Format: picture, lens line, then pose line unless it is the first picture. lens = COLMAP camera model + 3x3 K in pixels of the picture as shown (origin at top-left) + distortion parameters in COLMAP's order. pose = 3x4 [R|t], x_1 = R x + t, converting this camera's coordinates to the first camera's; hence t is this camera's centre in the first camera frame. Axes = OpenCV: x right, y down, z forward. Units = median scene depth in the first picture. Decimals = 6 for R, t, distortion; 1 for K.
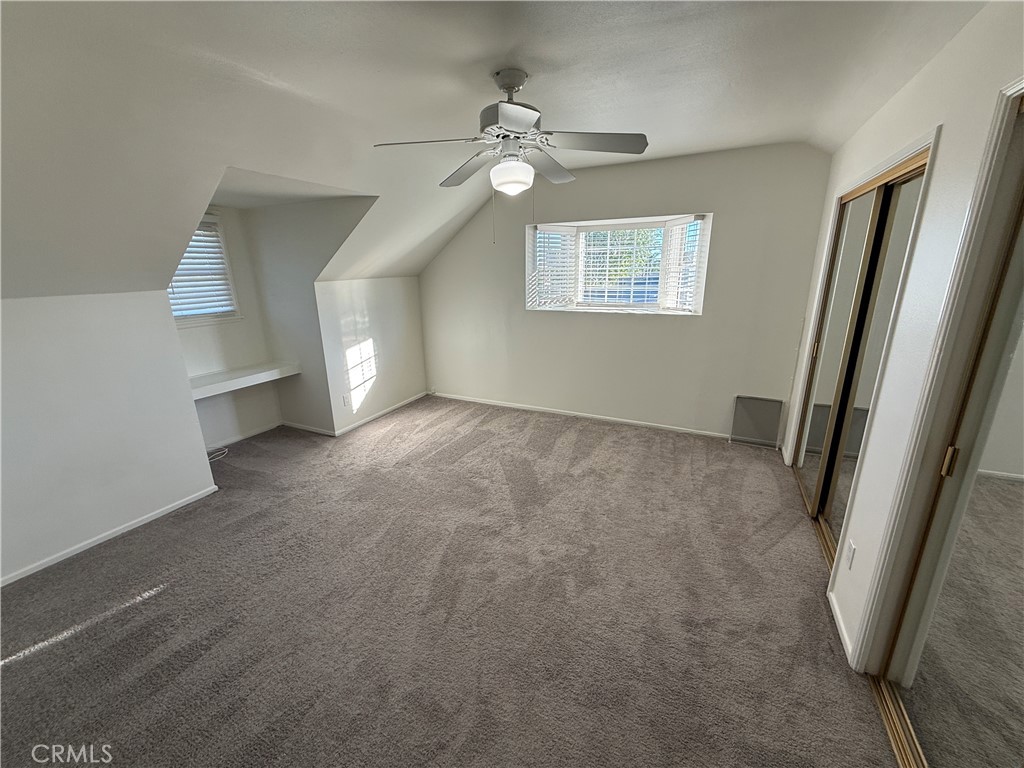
lens RADIAL K [[407.2, 0, 510.9], [0, 407.2, 382.0], [0, 0, 1]] dist [0.001273, 0.000212]
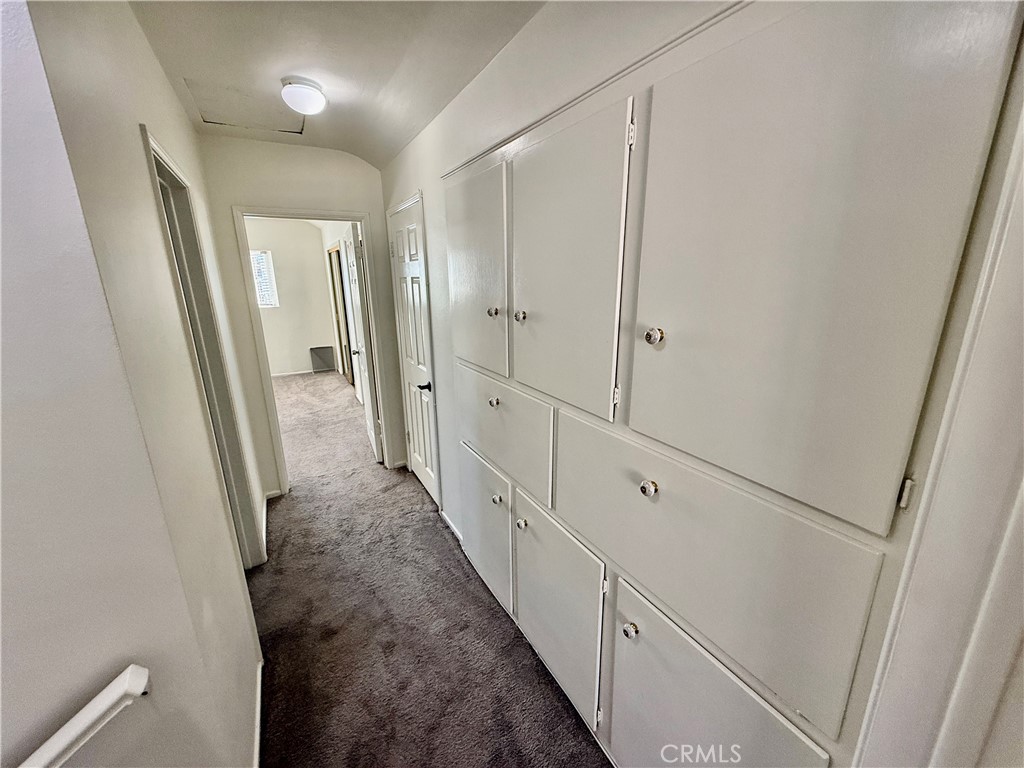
lens RADIAL K [[407.2, 0, 510.9], [0, 407.2, 382.0], [0, 0, 1]] dist [0.001273, 0.000212]
pose [[0.558150, -0.199703, 0.805349, -0.542978], [0.223192, 0.970966, 0.086086, 0.264119], [-0.799158, 0.131698, 0.586517, -0.943476]]
